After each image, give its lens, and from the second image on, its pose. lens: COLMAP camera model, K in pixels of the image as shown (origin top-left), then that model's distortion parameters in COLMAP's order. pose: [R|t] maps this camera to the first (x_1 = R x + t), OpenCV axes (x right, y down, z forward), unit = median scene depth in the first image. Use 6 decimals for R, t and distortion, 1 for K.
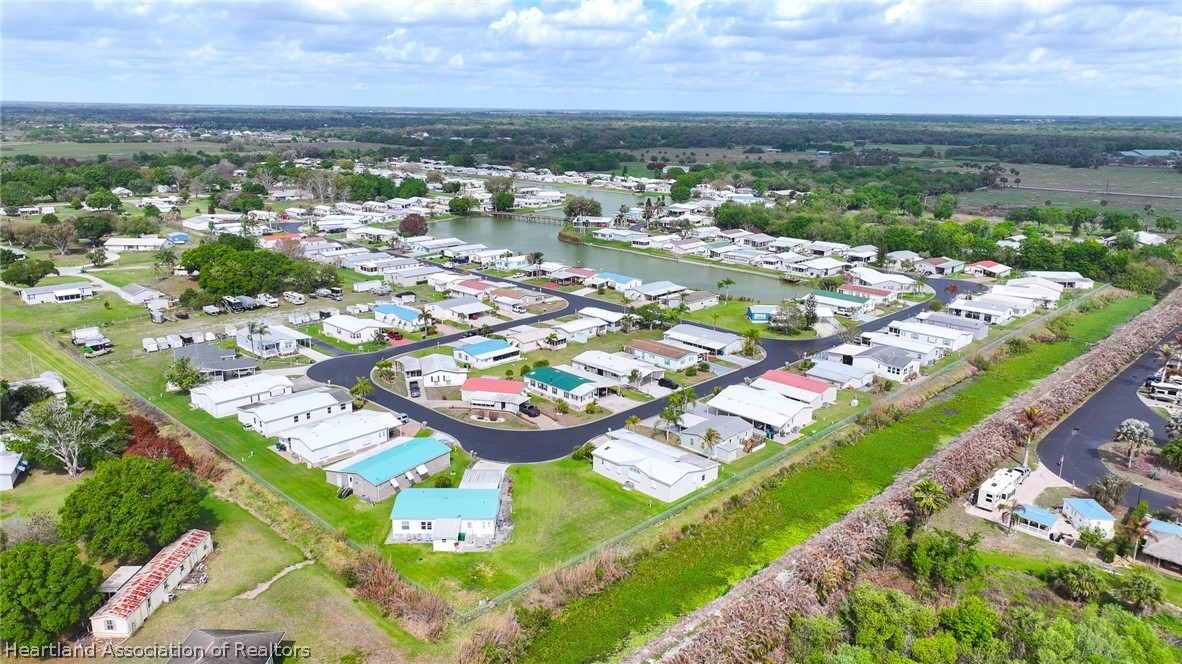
lens RADIAL K [[833.4, 0, 595.3], [0, 833.4, 349.1], [0, 0, 1]] dist [0.001171, 0.007214]
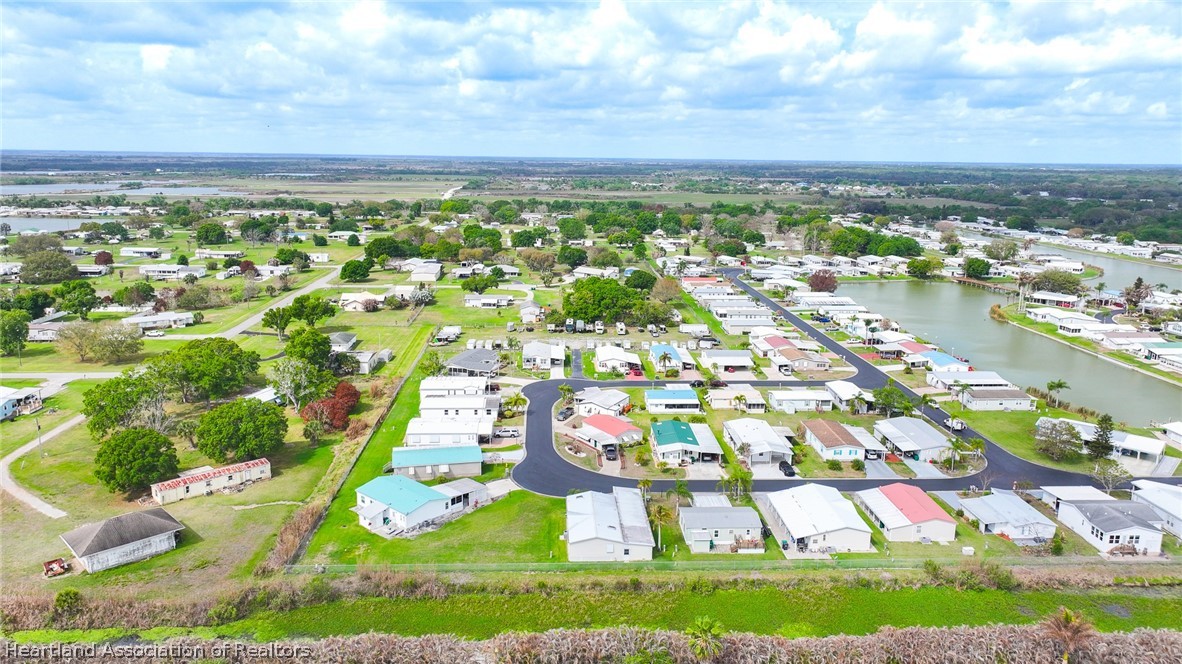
lens RADIAL K [[833.4, 0, 595.3], [0, 833.4, 349.1], [0, 0, 1]] dist [0.001171, 0.007214]
pose [[0.721749, 0.151107, -0.675460, 0.211813], [-0.193738, 0.980975, 0.012439, -0.022575], [0.664488, 0.121884, 0.737292, 0.076839]]
